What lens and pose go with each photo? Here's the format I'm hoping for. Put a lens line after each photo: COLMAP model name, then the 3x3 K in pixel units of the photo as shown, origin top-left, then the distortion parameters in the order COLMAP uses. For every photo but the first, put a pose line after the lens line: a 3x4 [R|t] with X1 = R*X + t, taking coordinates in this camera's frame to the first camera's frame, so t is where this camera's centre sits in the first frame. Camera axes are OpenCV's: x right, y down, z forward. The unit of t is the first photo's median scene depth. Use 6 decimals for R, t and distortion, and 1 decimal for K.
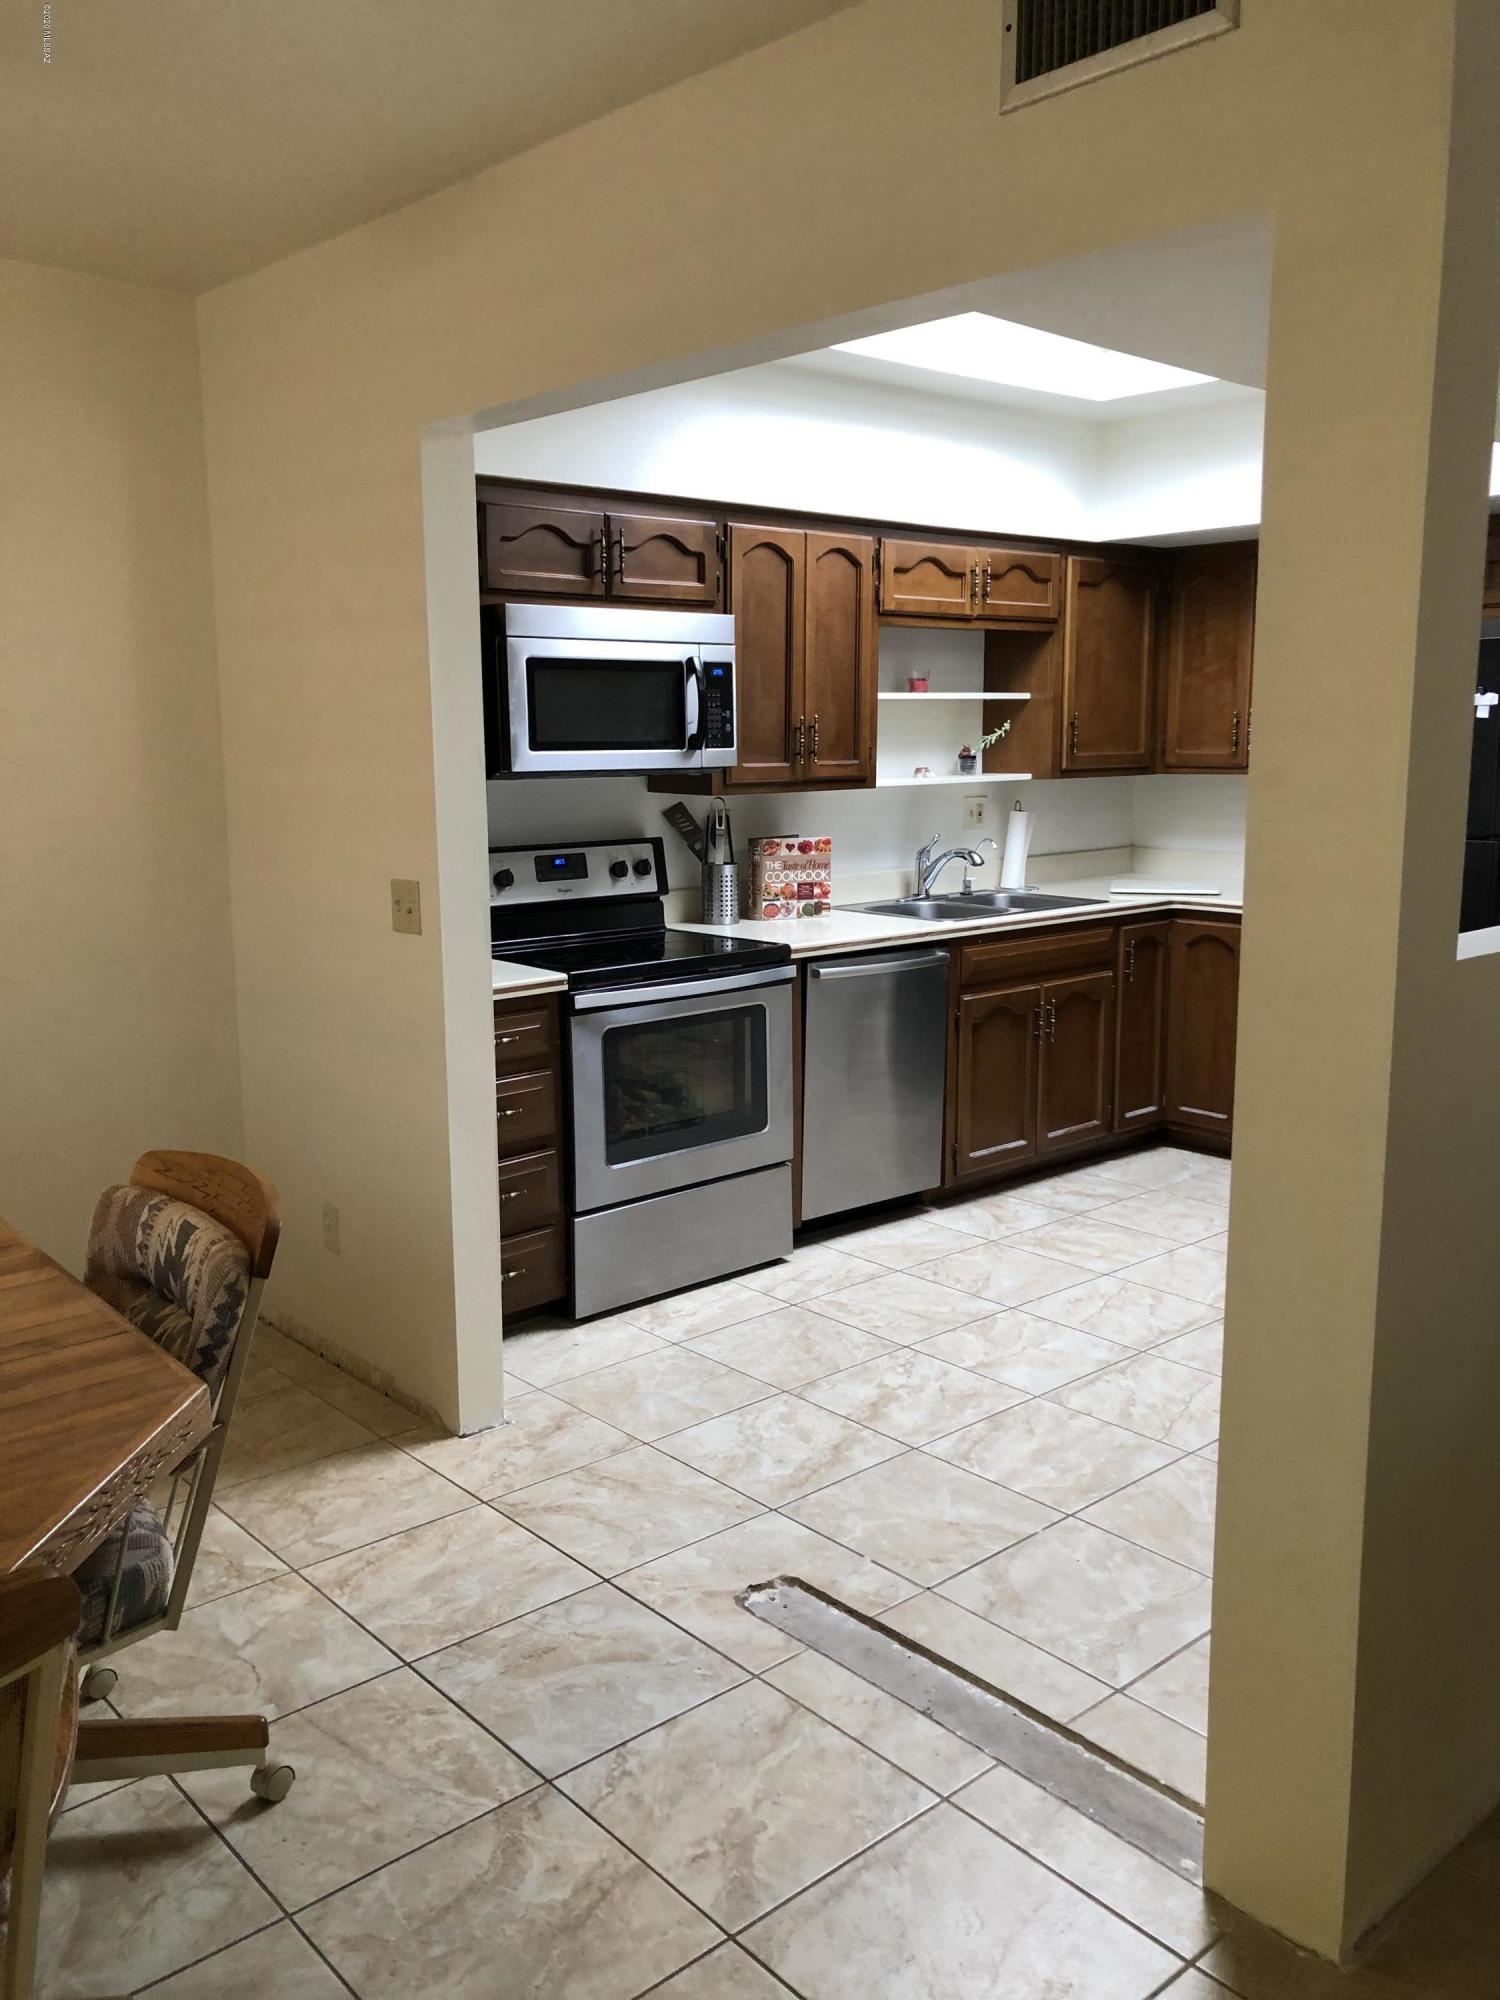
lens RADIAL K [[1631.7, 0, 713.2], [0, 1631.7, 989.8], [0, 0, 1]] dist [0.042626, -0.040787]
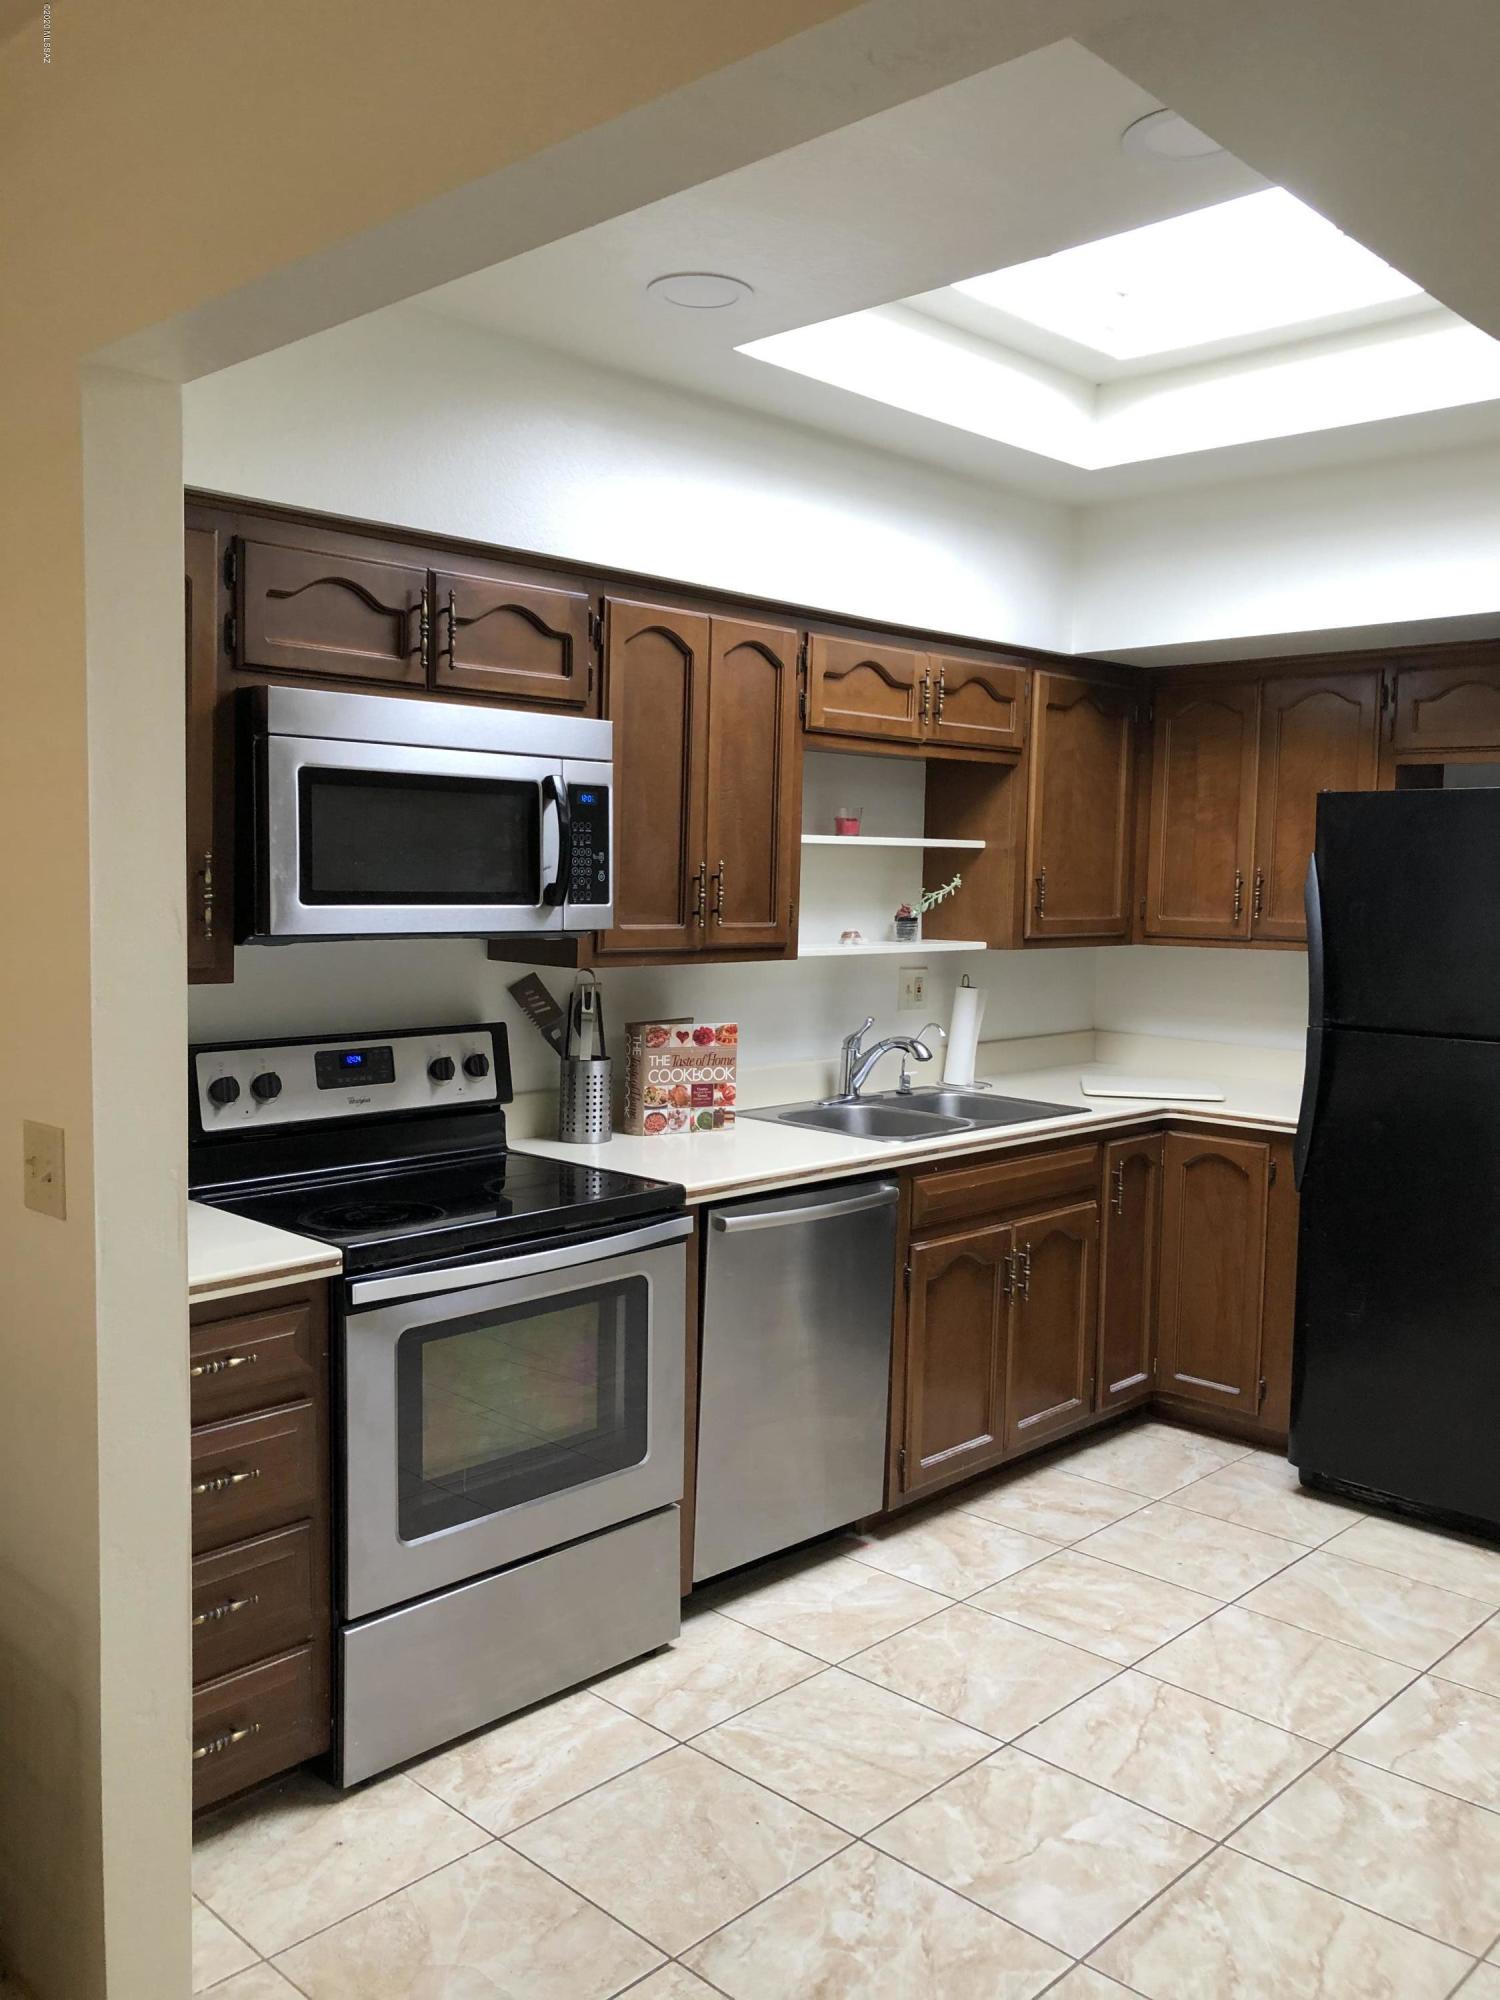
lens RADIAL K [[1631.7, 0, 716.7], [0, 1631.7, 978.3], [0, 0, 1]] dist [0.042626, -0.040787]
pose [[0.996489, 0.020287, 0.081223, 0.002319], [-0.012757, 0.995661, -0.092176, -0.046151], [-0.082741, 0.090816, 0.992425, 0.265403]]
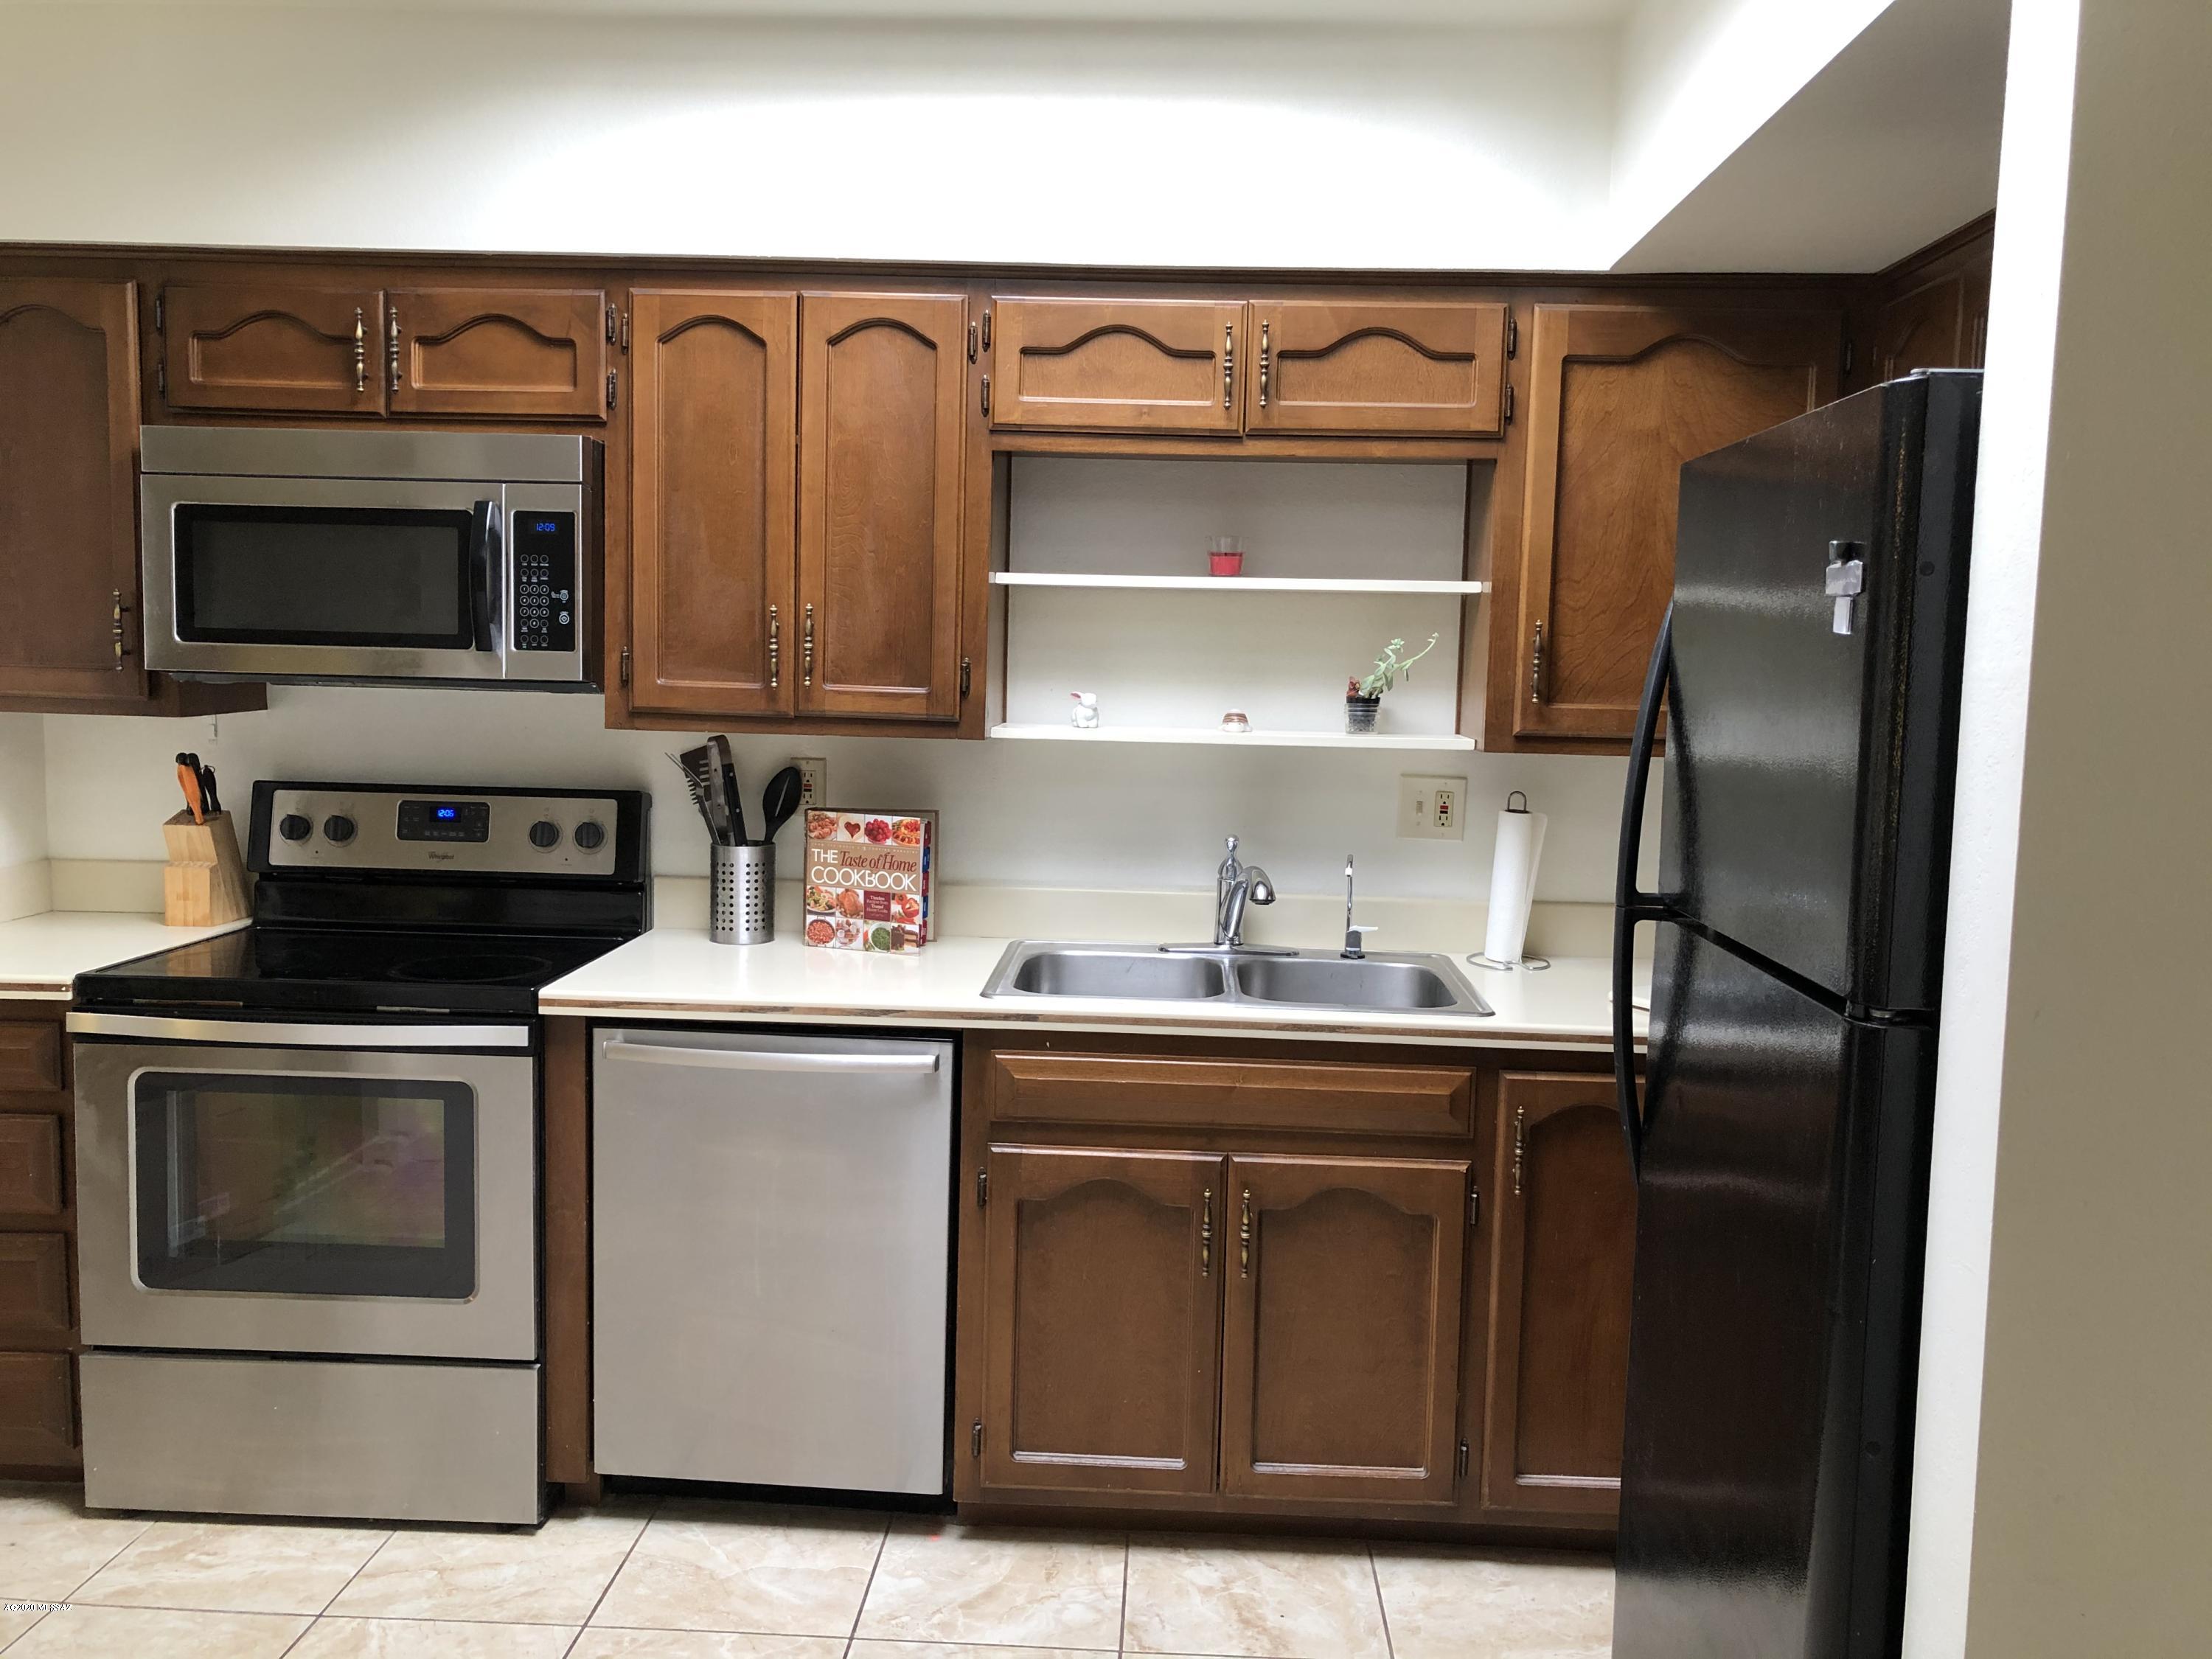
lens RADIAL K [[1804.6, 0, 1099.8], [0, 1804.6, 811.4], [0, 0, 1]] dist [0.042626, -0.040787]
pose [[0.730568, 0.091742, -0.676649, 0.556340], [-0.139862, 0.990029, -0.016775, -0.095876], [0.668363, 0.106893, 0.736115, 0.582846]]
